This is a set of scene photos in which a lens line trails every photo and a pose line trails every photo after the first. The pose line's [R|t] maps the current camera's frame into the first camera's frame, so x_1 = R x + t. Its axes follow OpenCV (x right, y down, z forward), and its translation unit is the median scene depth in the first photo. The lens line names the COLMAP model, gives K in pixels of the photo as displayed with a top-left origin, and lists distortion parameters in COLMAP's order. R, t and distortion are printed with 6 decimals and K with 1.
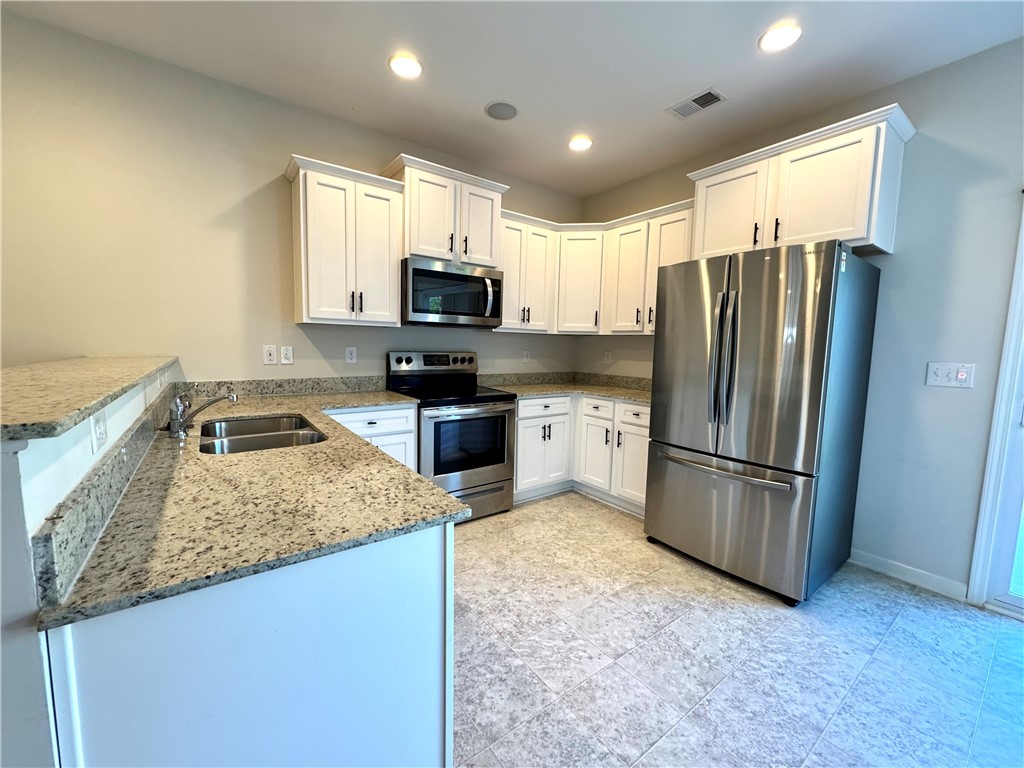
lens RADIAL K [[409.1, 0, 513.7], [0, 409.1, 383.5], [0, 0, 1]] dist [-0.004284, 0.000305]
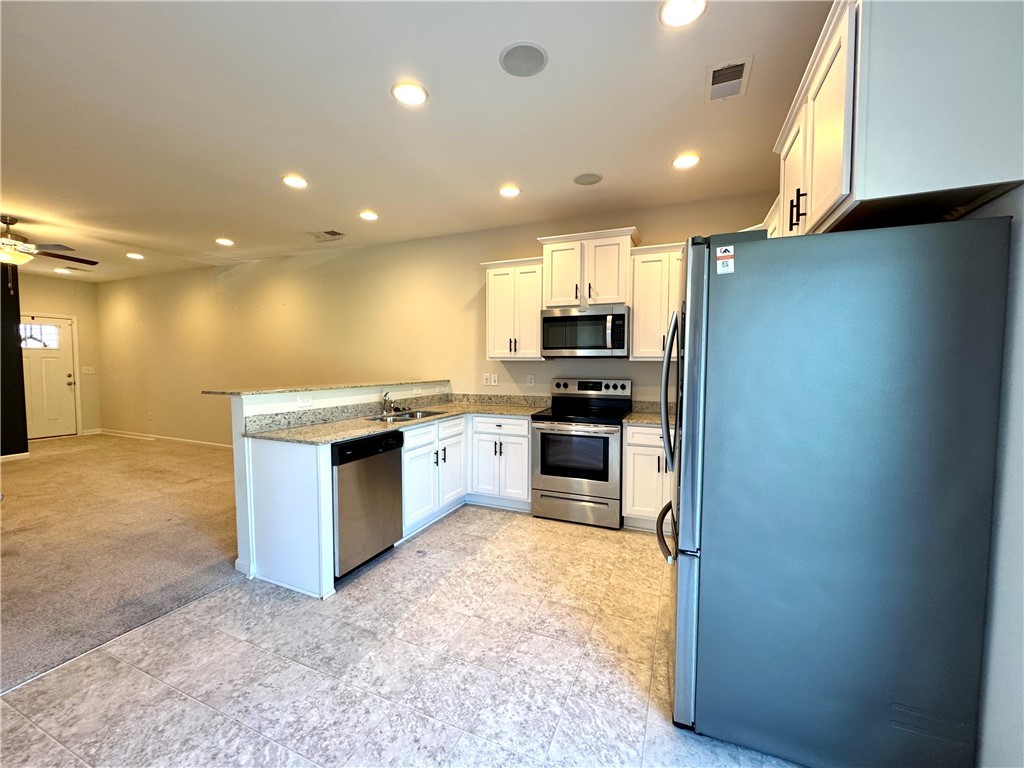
lens RADIAL K [[409.1, 0, 513.3], [0, 409.1, 384.1], [0, 0, 1]] dist [-0.004284, 0.000305]
pose [[0.507713, 0.023892, -0.861195, 0.899866], [-0.075079, 0.997039, -0.016602, -0.032607], [0.858248, 0.073087, 0.508004, 0.247925]]
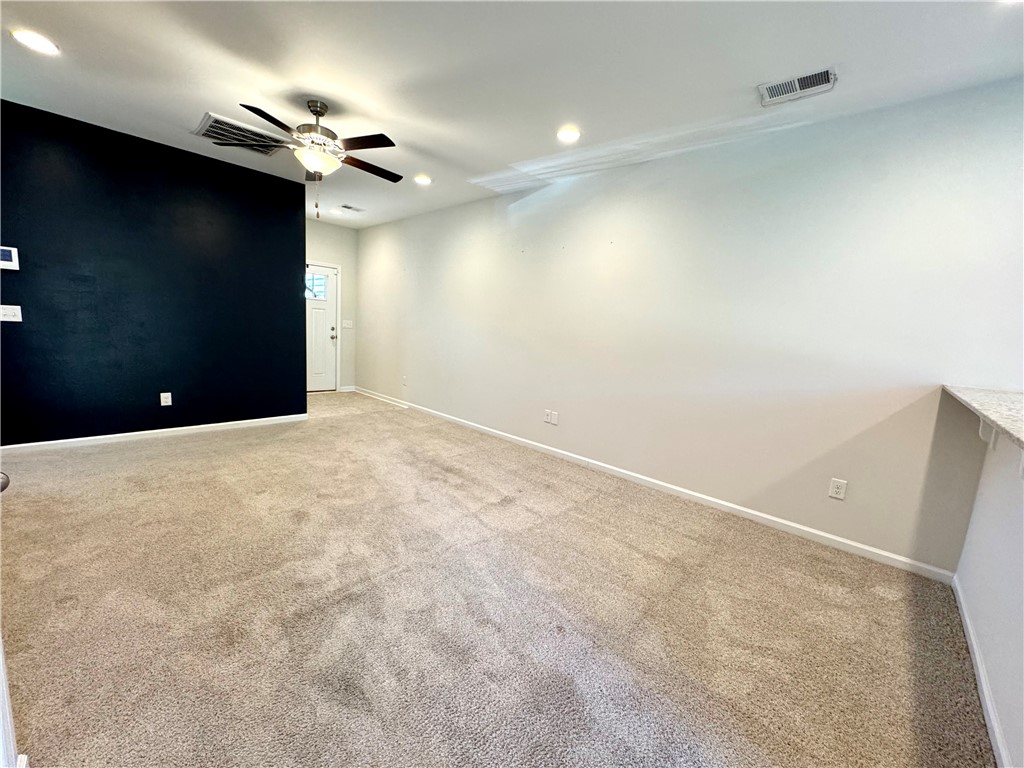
lens RADIAL K [[409.1, 0, 511.2], [0, 409.1, 384.5], [0, 0, 1]] dist [-0.004284, 0.000305]
pose [[0.175164, 0.125813, -0.976467, -0.159978], [-0.155176, 0.982933, 0.098810, 0.003726], [0.972233, 0.134217, 0.191698, -0.262788]]
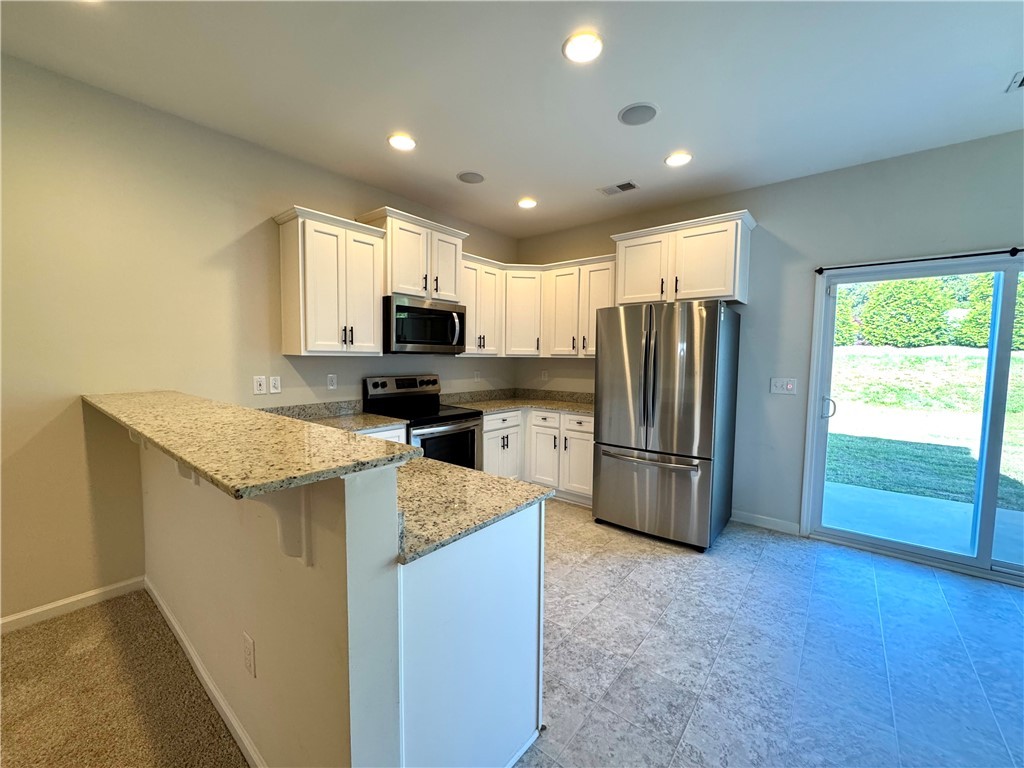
lens RADIAL K [[409.1, 0, 513.8], [0, 409.1, 383.4], [0, 0, 1]] dist [-0.004284, 0.000305]
pose [[0.968673, -0.029839, 0.246539, -0.222722], [0.035995, 0.999142, -0.020501, -0.029608], [-0.245716, 0.028733, 0.968916, -0.183343]]
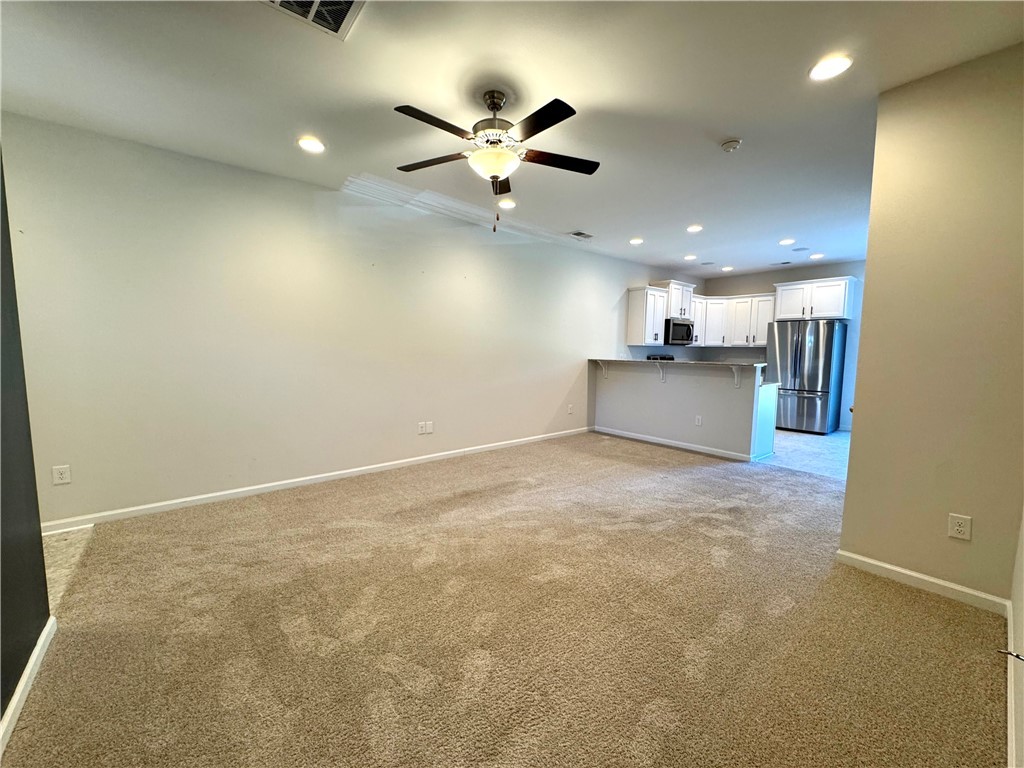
lens RADIAL K [[409.1, 0, 517.1], [0, 409.1, 387.8], [0, 0, 1]] dist [-0.004284, 0.000305]
pose [[0.998323, -0.018877, 0.054720, -1.407199], [0.018514, 0.999803, 0.007130, 0.088914], [-0.054843, -0.006105, 0.998476, -1.549287]]
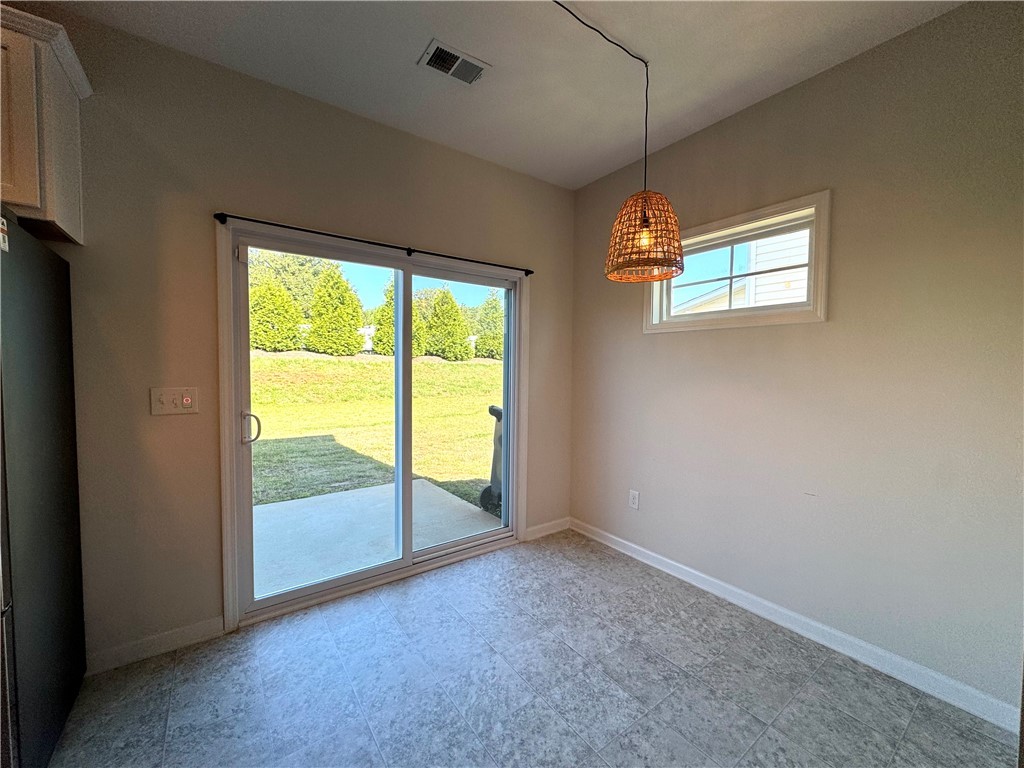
lens RADIAL K [[409.1, 0, 511.7], [0, 409.1, 386.0], [0, 0, 1]] dist [-0.004284, 0.000305]
pose [[0.011958, -0.070458, 0.997443, 0.159096], [0.085850, 0.993903, 0.069179, -0.042249], [-0.996236, 0.084803, 0.017934, 0.204044]]
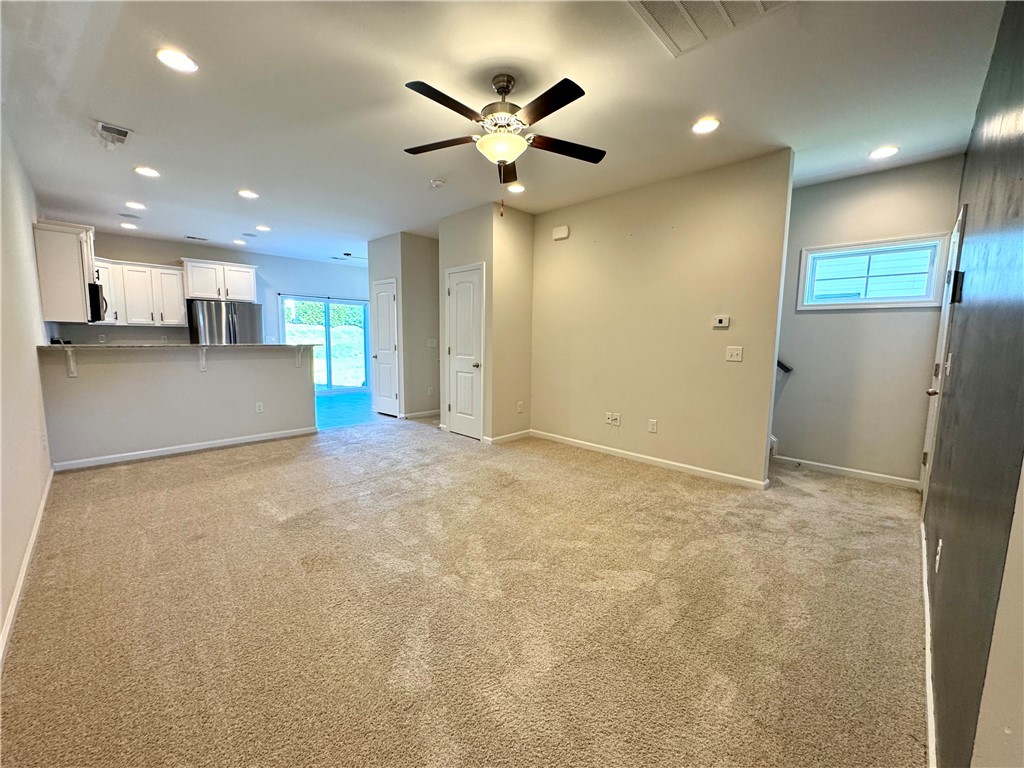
lens RADIAL K [[409.1, 0, 513.1], [0, 409.1, 382.6], [0, 0, 1]] dist [-0.004284, 0.000305]
pose [[-0.156883, -0.135029, 0.978343, -2.378665], [0.074401, 0.986179, 0.148041, -0.017833], [-0.984811, 0.096014, -0.144669, -0.477051]]
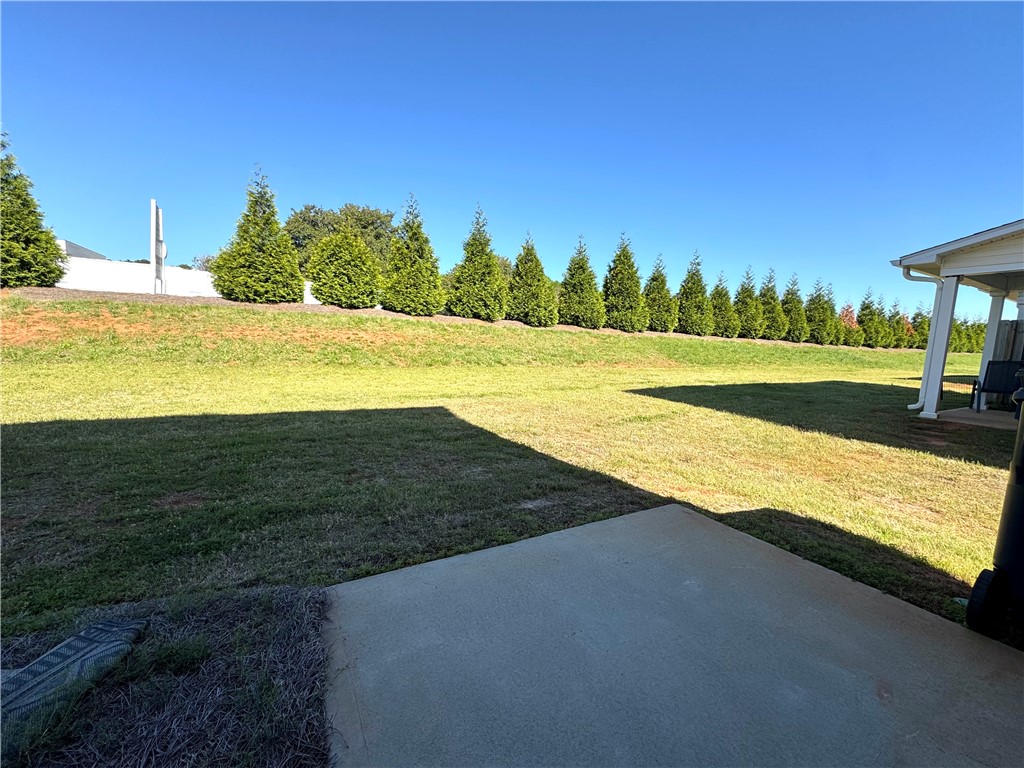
lens RADIAL K [[409.1, 0, 512.5], [0, 409.1, 384.6], [0, 0, 1]] dist [-0.004284, 0.000305]
pose [[0.125893, -0.130412, 0.983435, 1.025345], [0.052747, 0.990799, 0.124637, 0.025929], [-0.990641, 0.036182, 0.131614, 1.018525]]
